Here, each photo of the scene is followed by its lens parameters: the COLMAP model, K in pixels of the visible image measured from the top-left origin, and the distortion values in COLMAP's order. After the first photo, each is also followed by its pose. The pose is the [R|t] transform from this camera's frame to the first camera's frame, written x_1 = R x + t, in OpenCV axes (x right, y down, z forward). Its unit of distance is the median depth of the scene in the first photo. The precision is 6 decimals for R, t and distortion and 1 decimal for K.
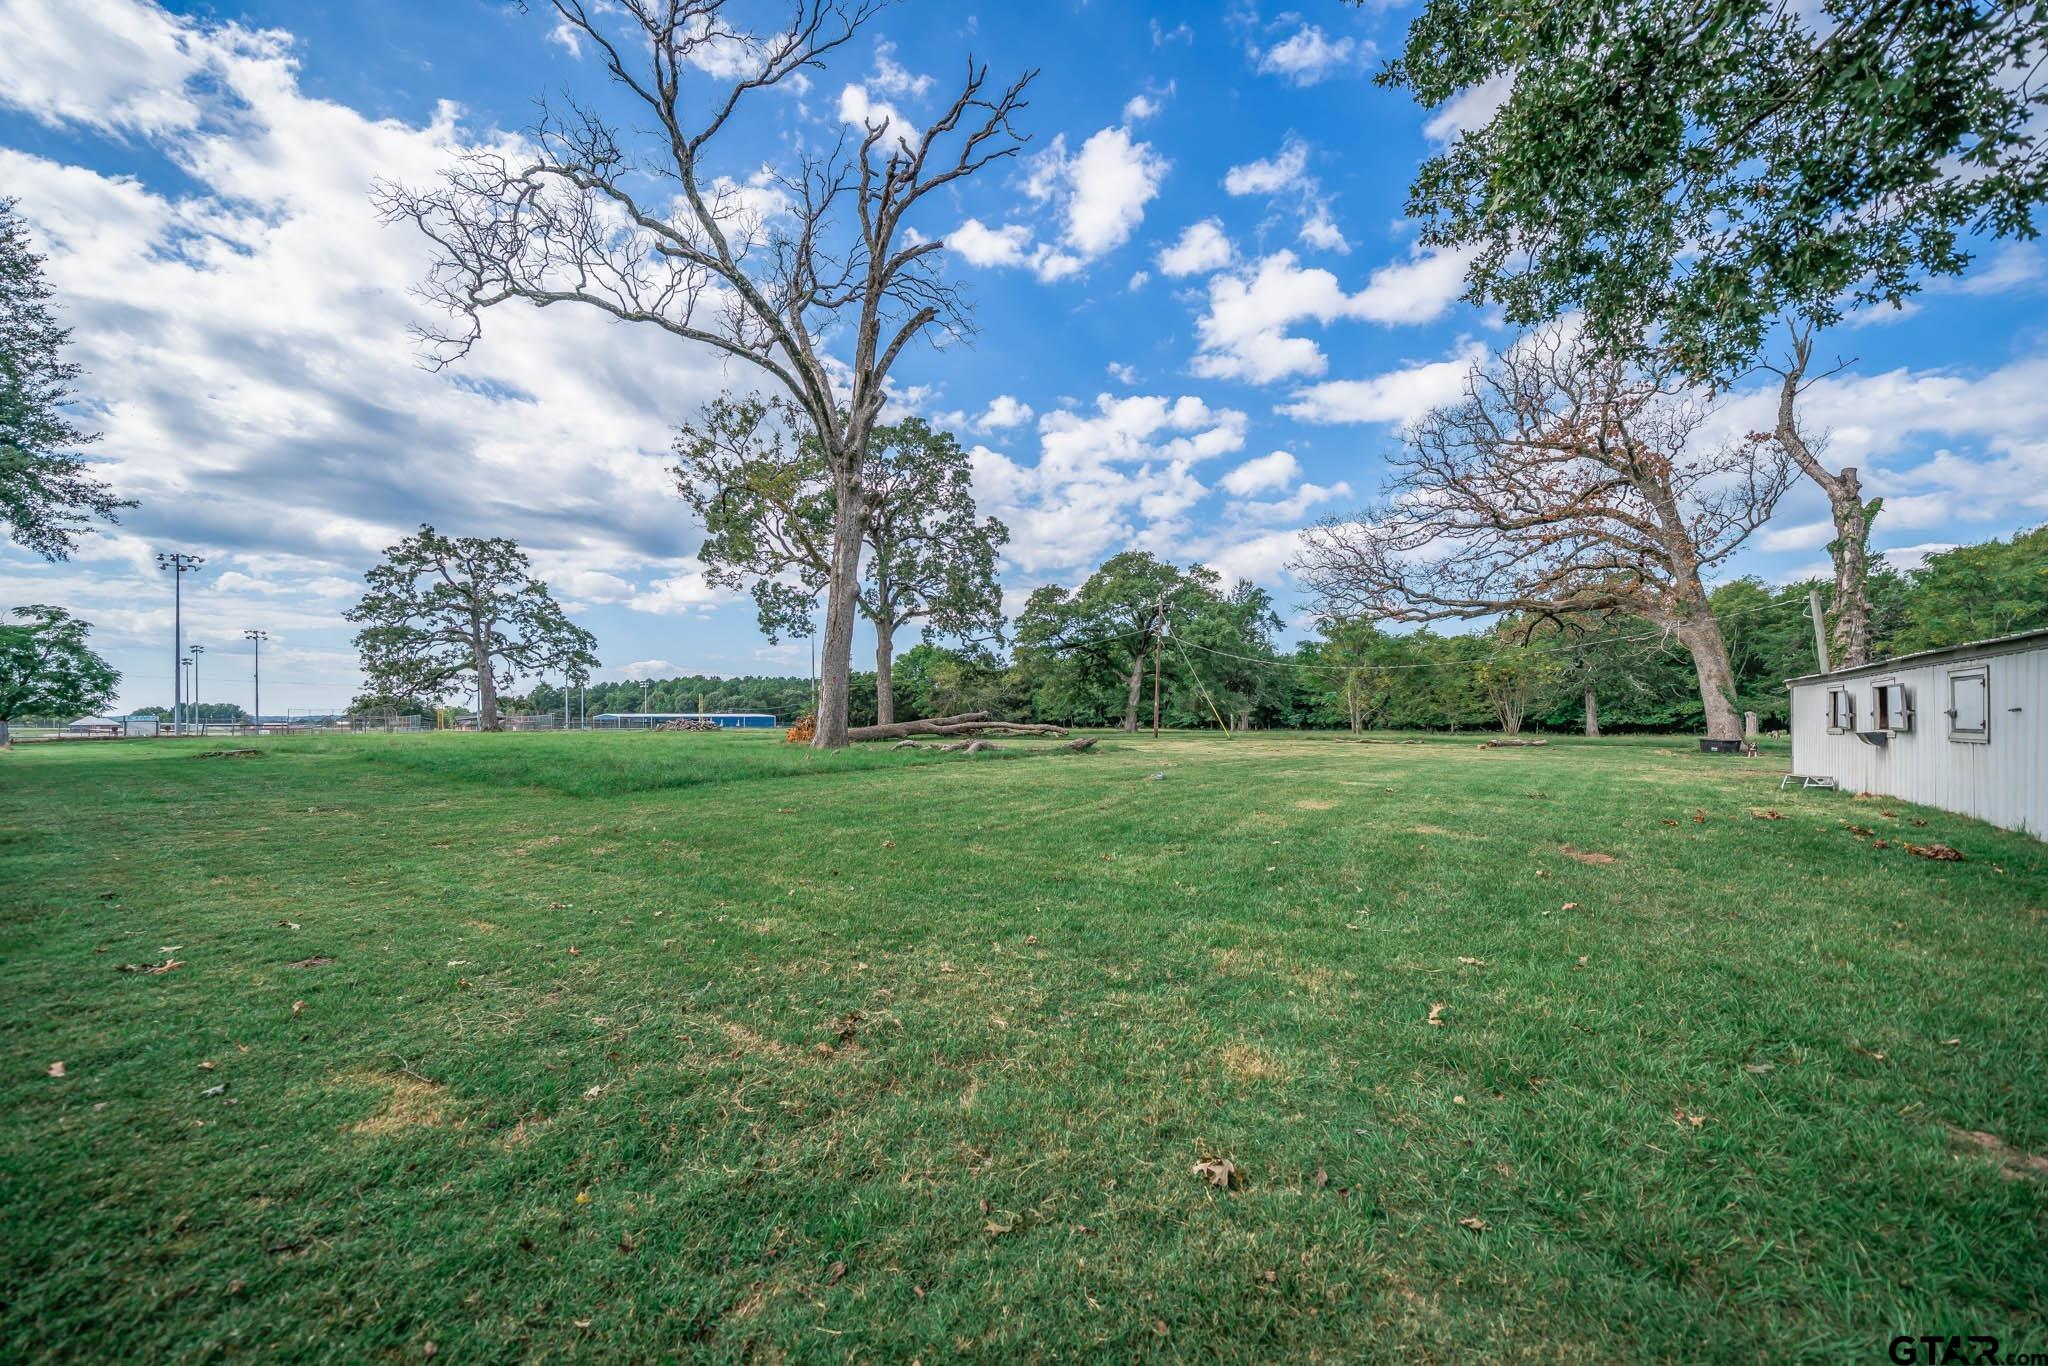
lens RADIAL K [[695.5, 0, 990.3], [0, 695.5, 721.7], [0, 0, 1]] dist [-0.012711, 0.001500]
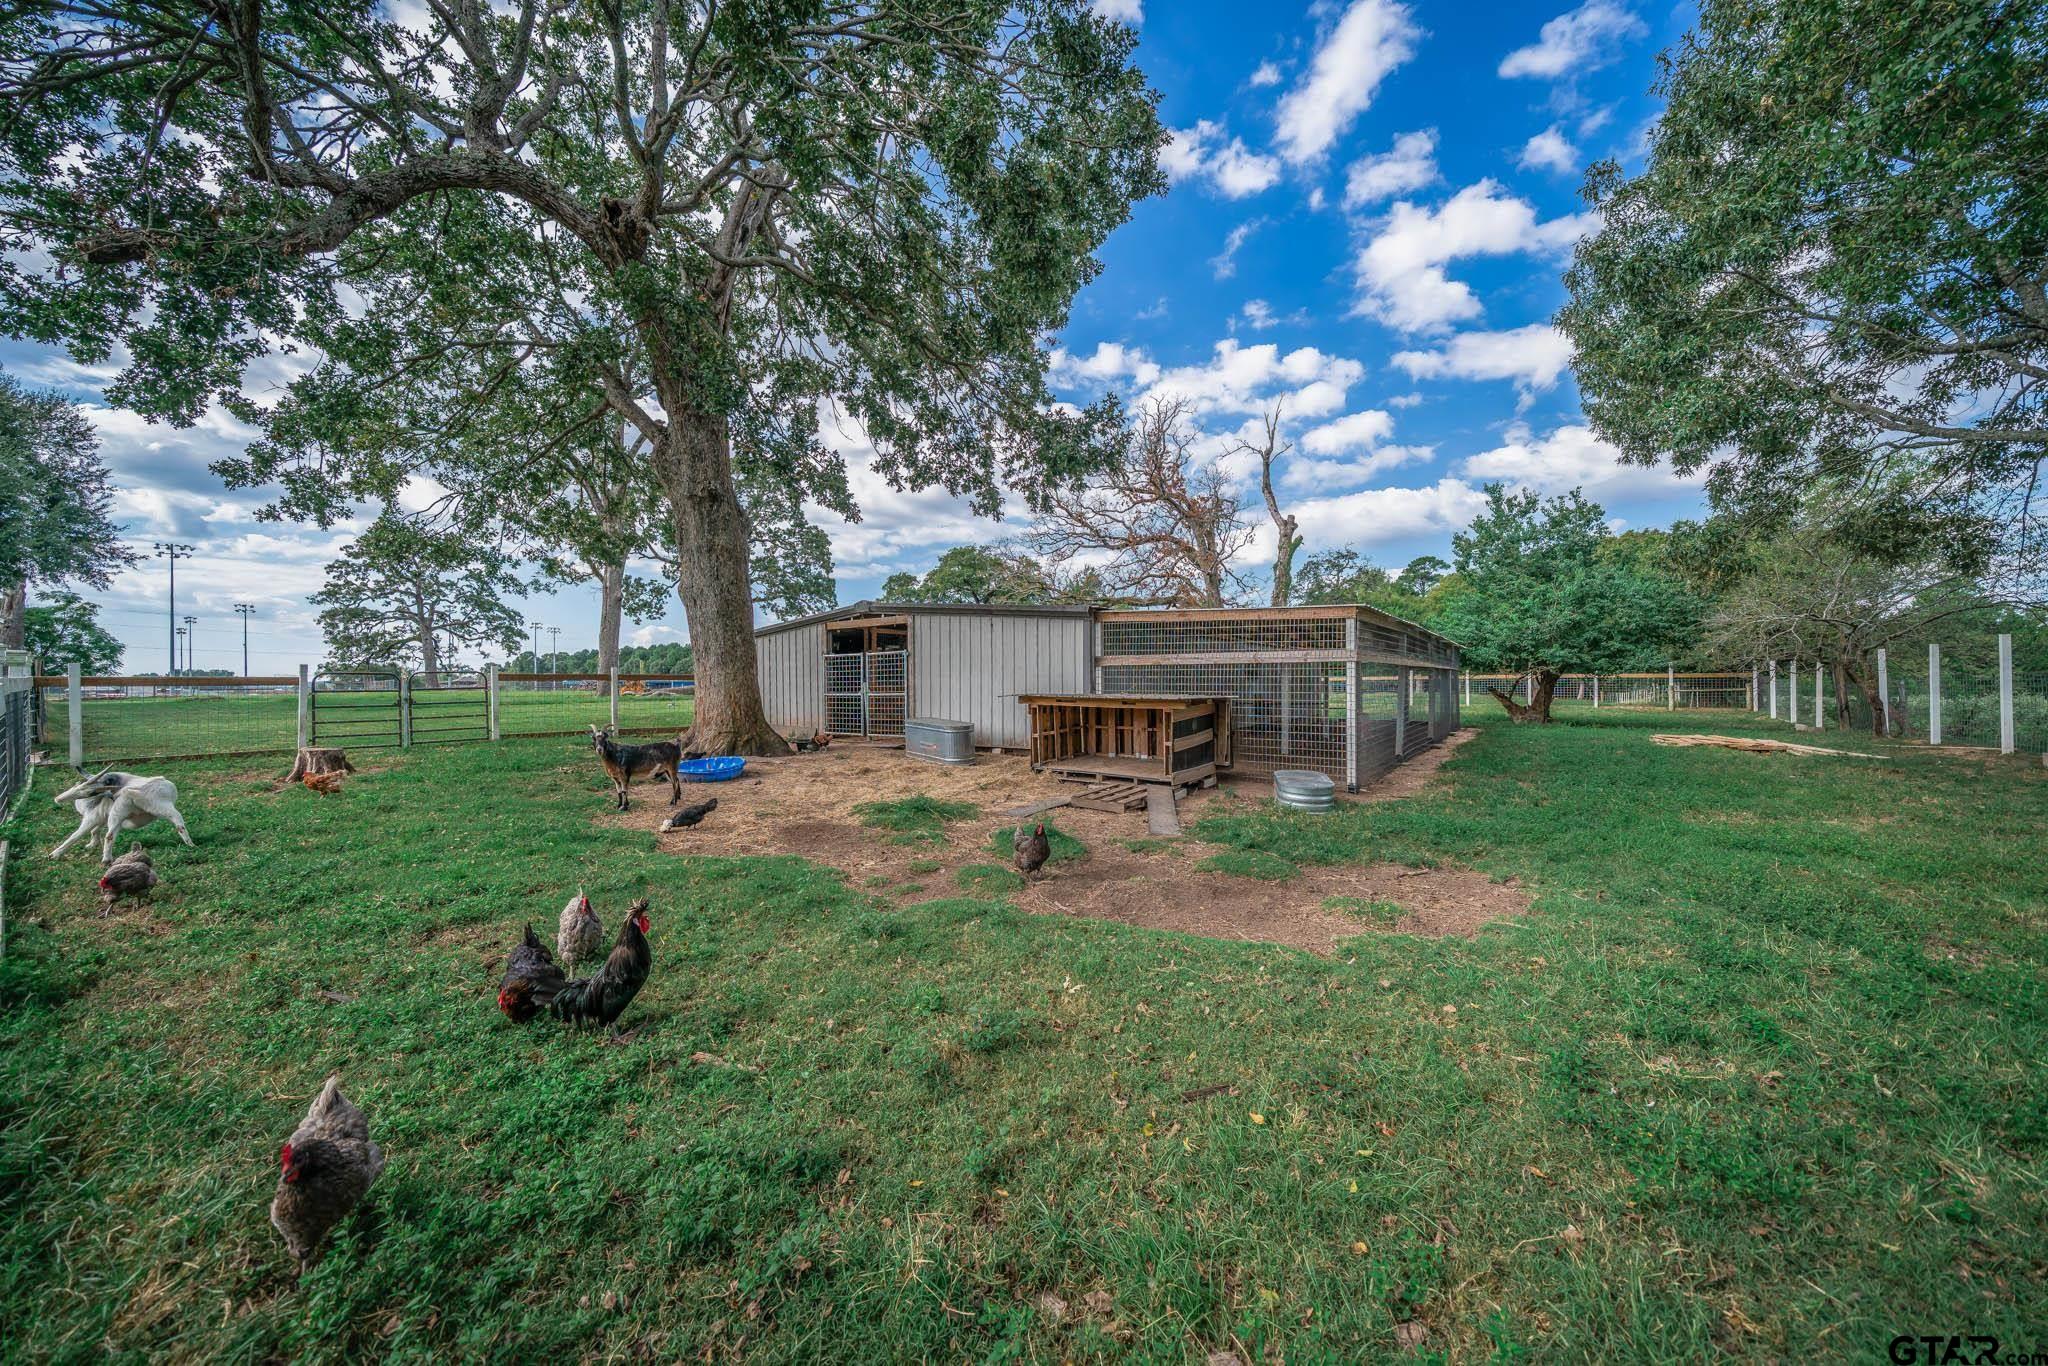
lens RADIAL K [[695.5, 0, 1033.6], [0, 695.5, 687.5], [0, 0, 1]] dist [-0.012711, 0.001500]
pose [[0.999570, -0.001909, 0.029267, 0.332573], [0.001881, 0.999998, 0.000995, 0.007285], [-0.029269, -0.000939, 0.999571, -0.280463]]
